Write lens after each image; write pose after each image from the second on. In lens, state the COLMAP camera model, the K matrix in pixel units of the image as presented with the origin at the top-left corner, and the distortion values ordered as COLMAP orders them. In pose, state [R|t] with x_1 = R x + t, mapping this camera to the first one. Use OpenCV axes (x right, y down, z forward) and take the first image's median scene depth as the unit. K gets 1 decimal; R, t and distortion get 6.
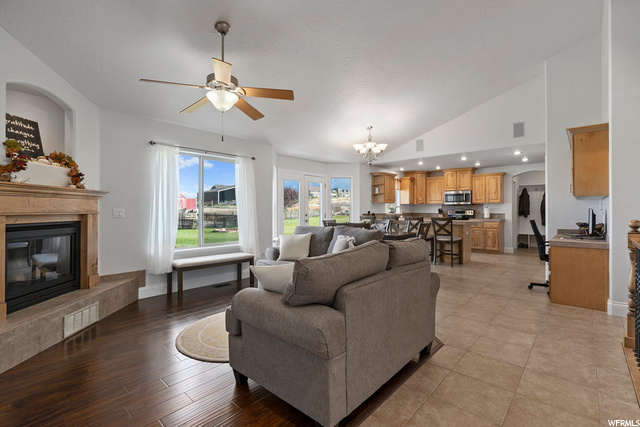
lens RADIAL K [[295.2, 0, 319.4], [0, 295.2, 209.4], [0, 0, 1]] dist [-0.000435, 0.000233]
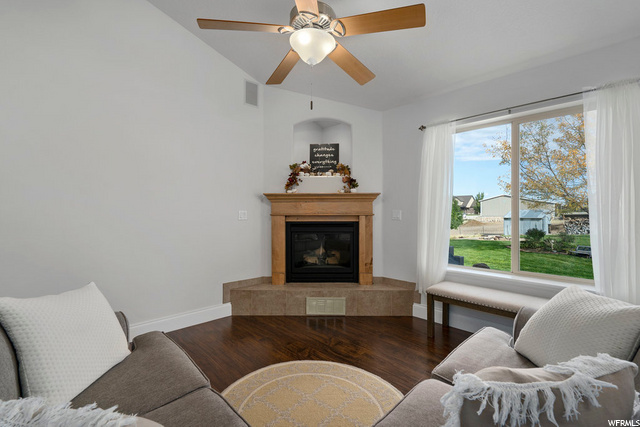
lens RADIAL K [[289.5, 0, 320.7], [0, 289.5, 212.0], [0, 0, 1]] dist [-0.000779, 0.000489]
pose [[-0.069889, 0.003192, -0.997550, 0.223254], [0.003949, 0.999988, 0.002923, -0.000538], [0.997547, -0.003735, -0.069901, 0.733880]]
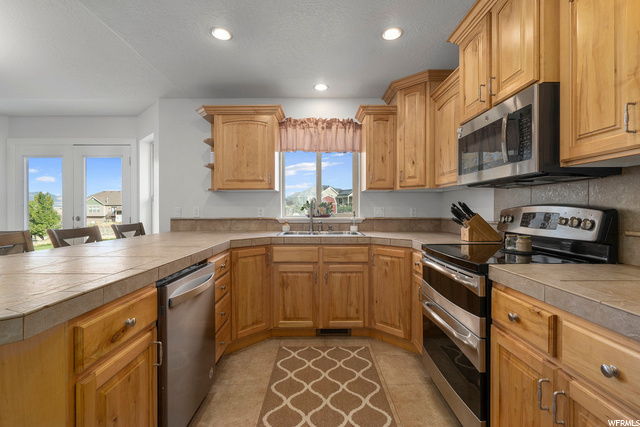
lens RADIAL K [[295.2, 0, 319.4], [0, 295.2, 209.4], [0, 0, 1]] dist [-0.000435, 0.000233]
pose [[0.672896, 0.001124, -0.739736, 1.106990], [0.002007, 0.999992, 0.003345, 0.003208], [0.739734, -0.003736, 0.672889, 1.622844]]
